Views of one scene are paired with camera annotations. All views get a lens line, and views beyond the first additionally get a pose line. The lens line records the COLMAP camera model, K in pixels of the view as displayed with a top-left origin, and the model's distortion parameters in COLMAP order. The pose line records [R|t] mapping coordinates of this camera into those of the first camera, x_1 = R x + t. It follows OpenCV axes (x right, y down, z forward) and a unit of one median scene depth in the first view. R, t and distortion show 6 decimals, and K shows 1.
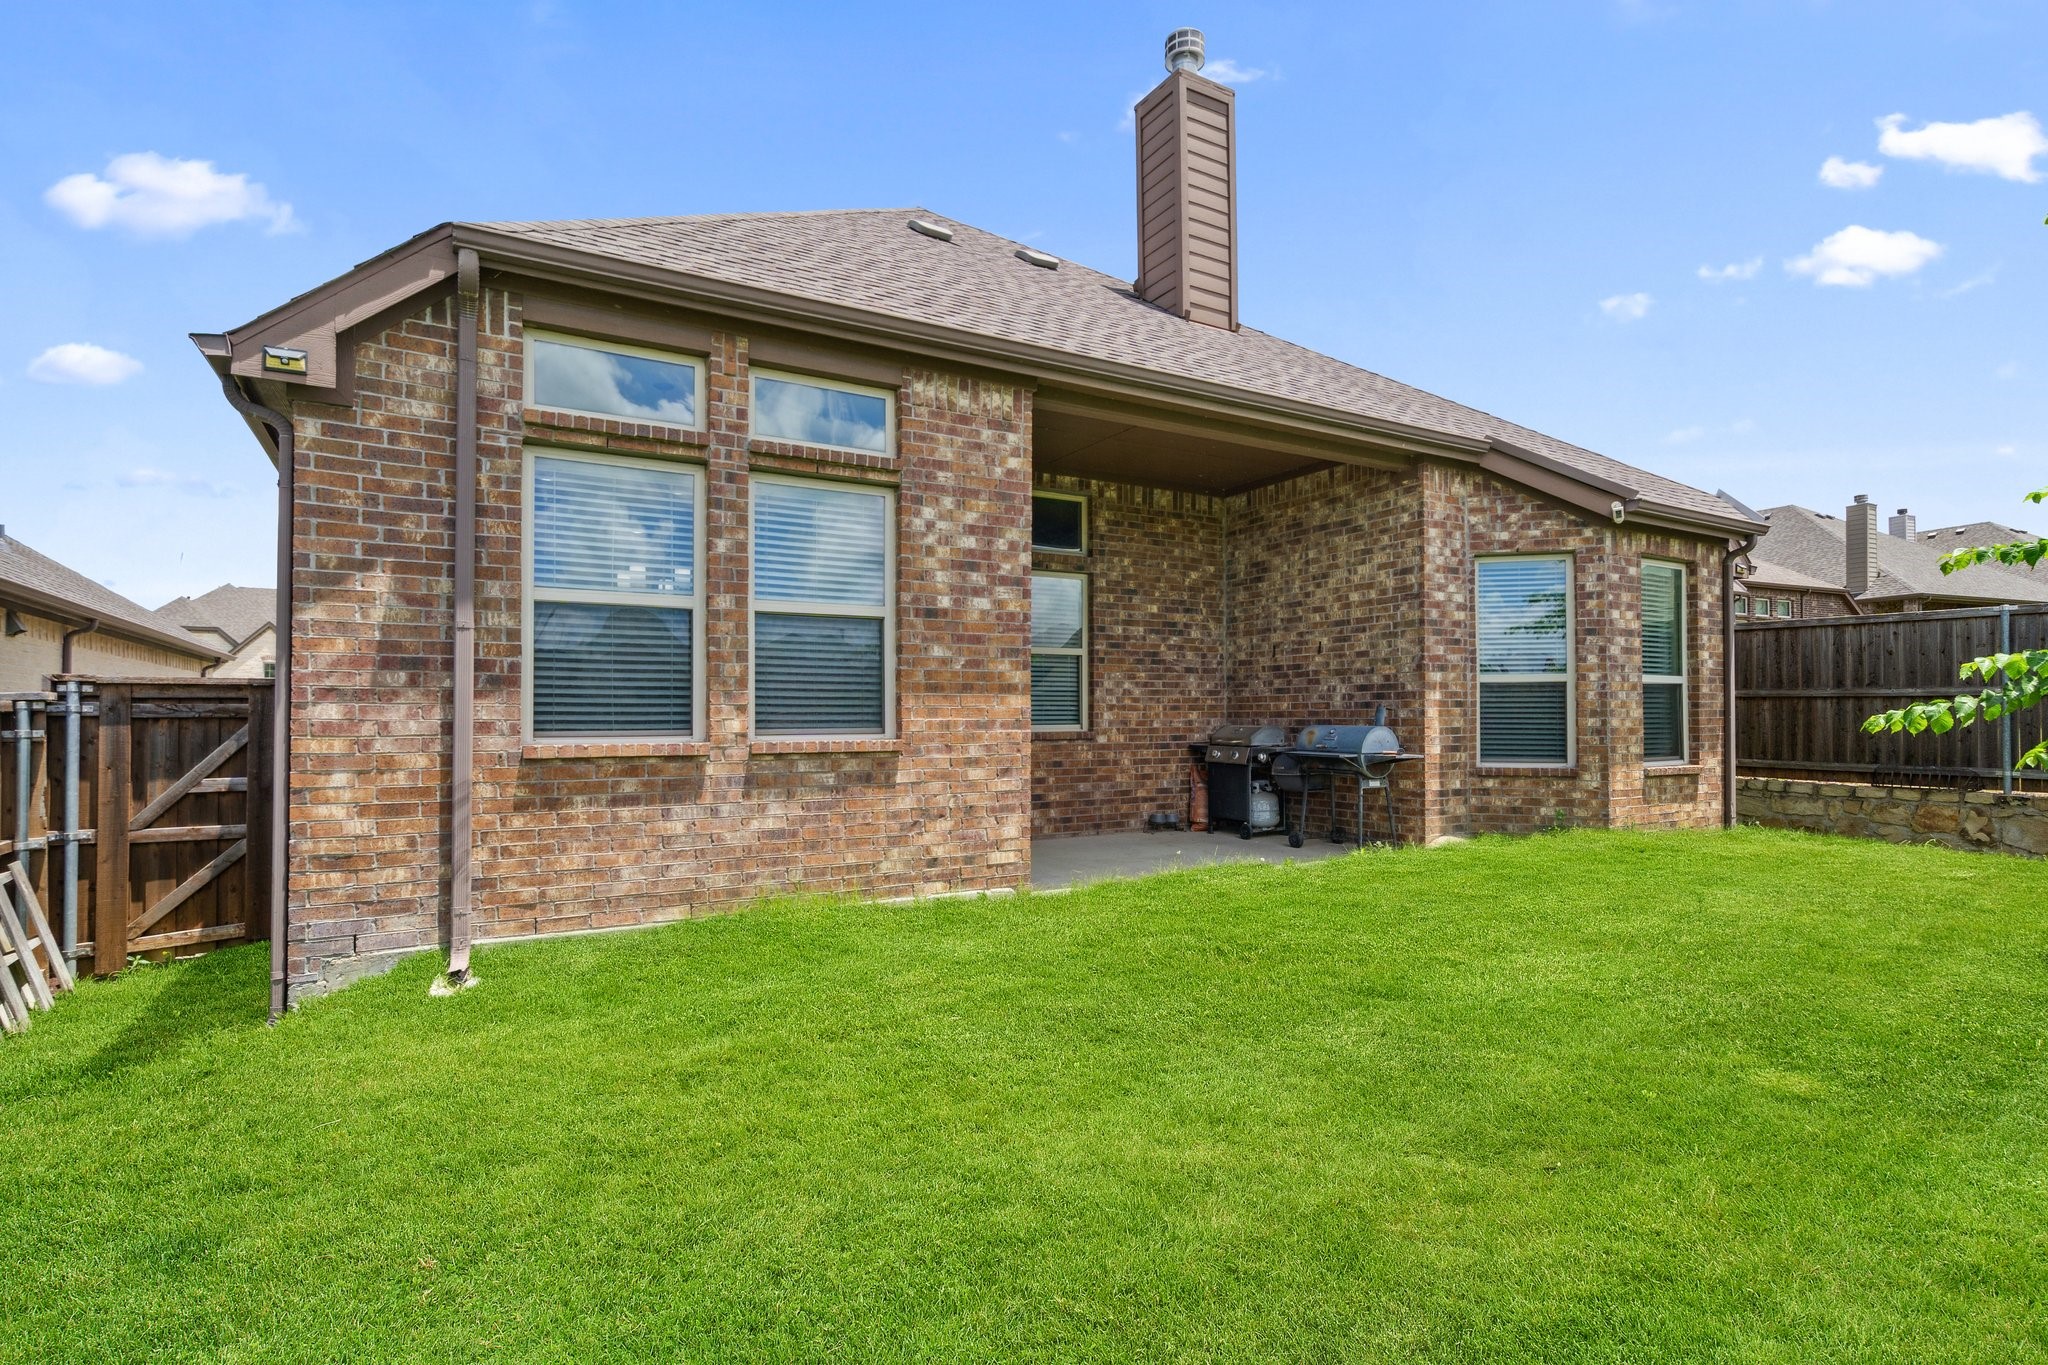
lens RADIAL K [[1015.5, 0, 1031.3], [0, 1015.5, 695.2], [0, 0, 1]] dist [0.000944, -0.000631]
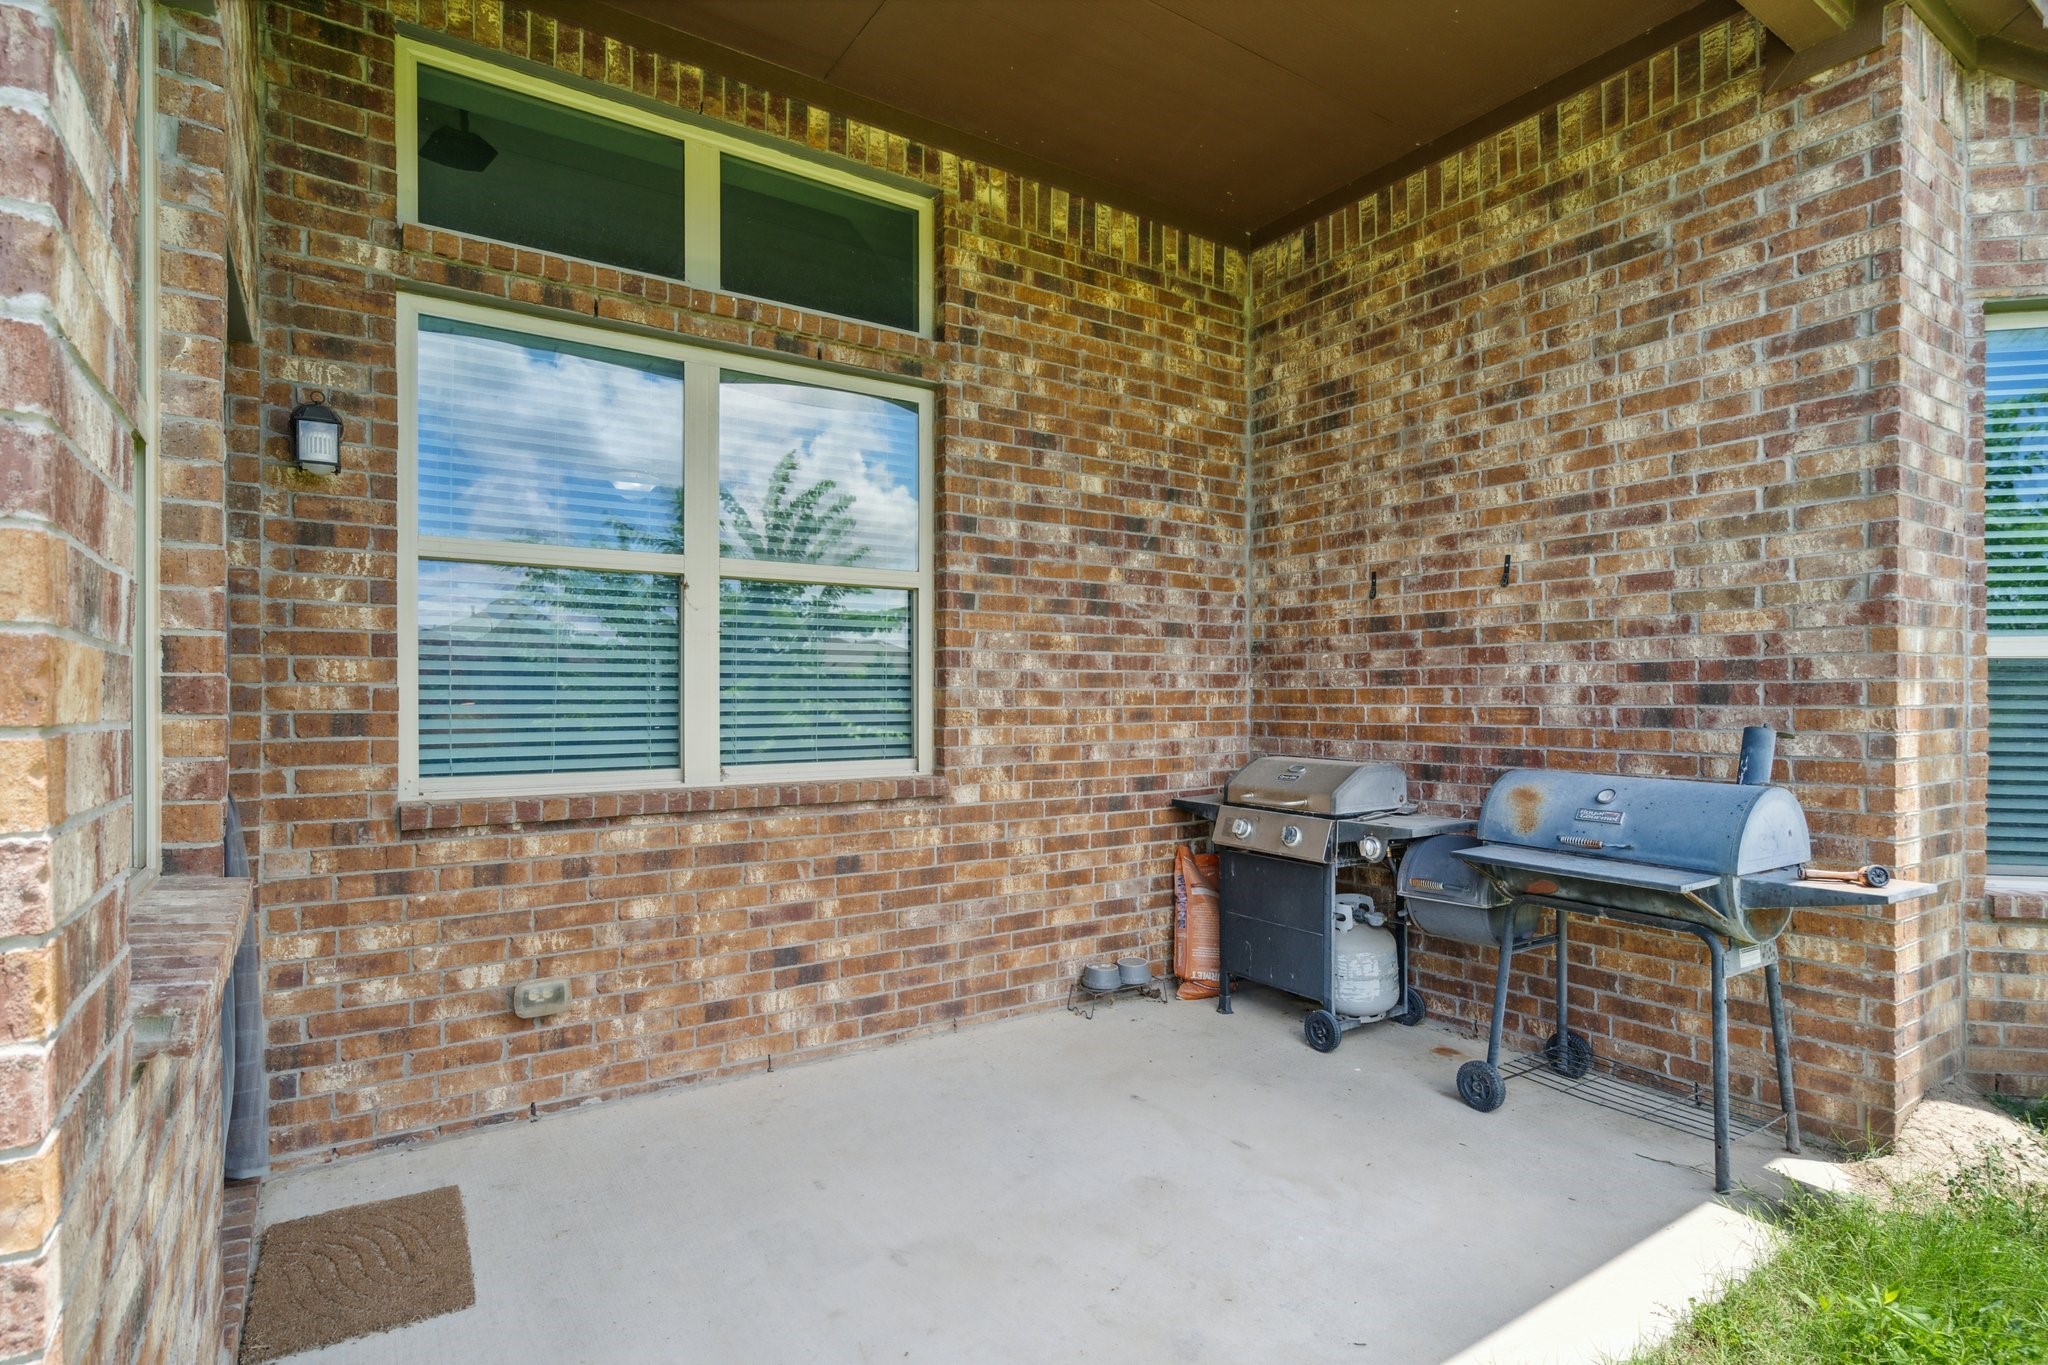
lens RADIAL K [[1049.3, 0, 1013.4], [0, 1049.3, 693.1], [0, 0, 1]] dist [0.002944, -0.000774]
pose [[0.998841, 0.002319, 0.048086, 0.069080], [-0.003157, 0.999845, 0.017349, -0.004968], [-0.048038, -0.017481, 0.998693, 0.587999]]
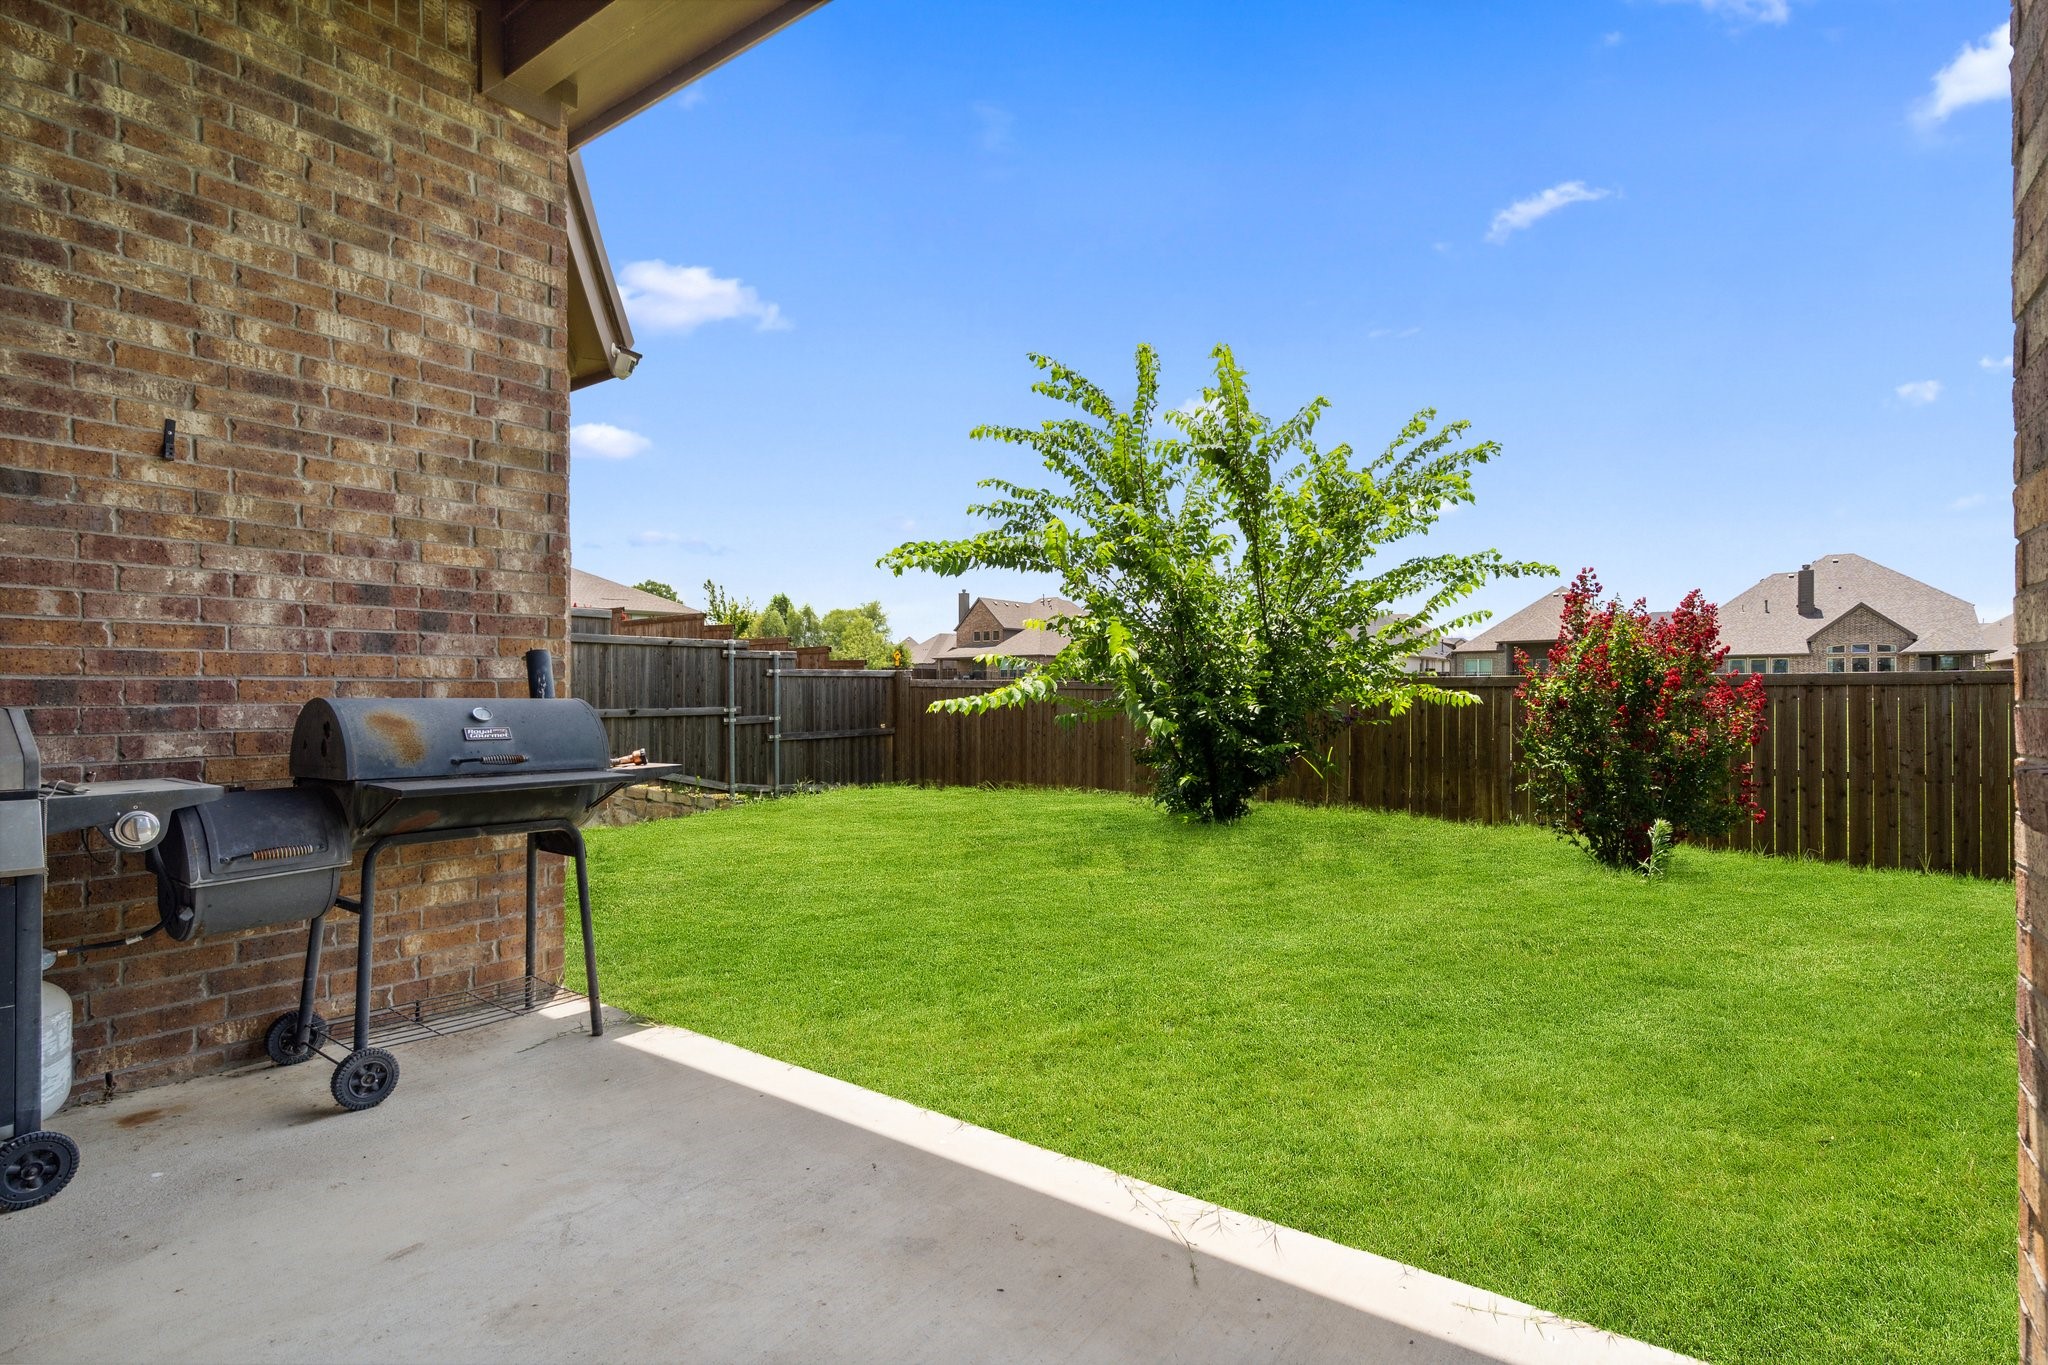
lens RADIAL K [[1015.5, 0, 1017.2], [0, 1015.5, 701.7], [0, 0, 1]] dist [0.000944, -0.000631]
pose [[-0.408312, -0.000179, 0.912842, -0.087465], [-0.012058, 0.999914, -0.005198, 0.027974], [-0.912763, -0.013130, -0.408279, 0.883266]]
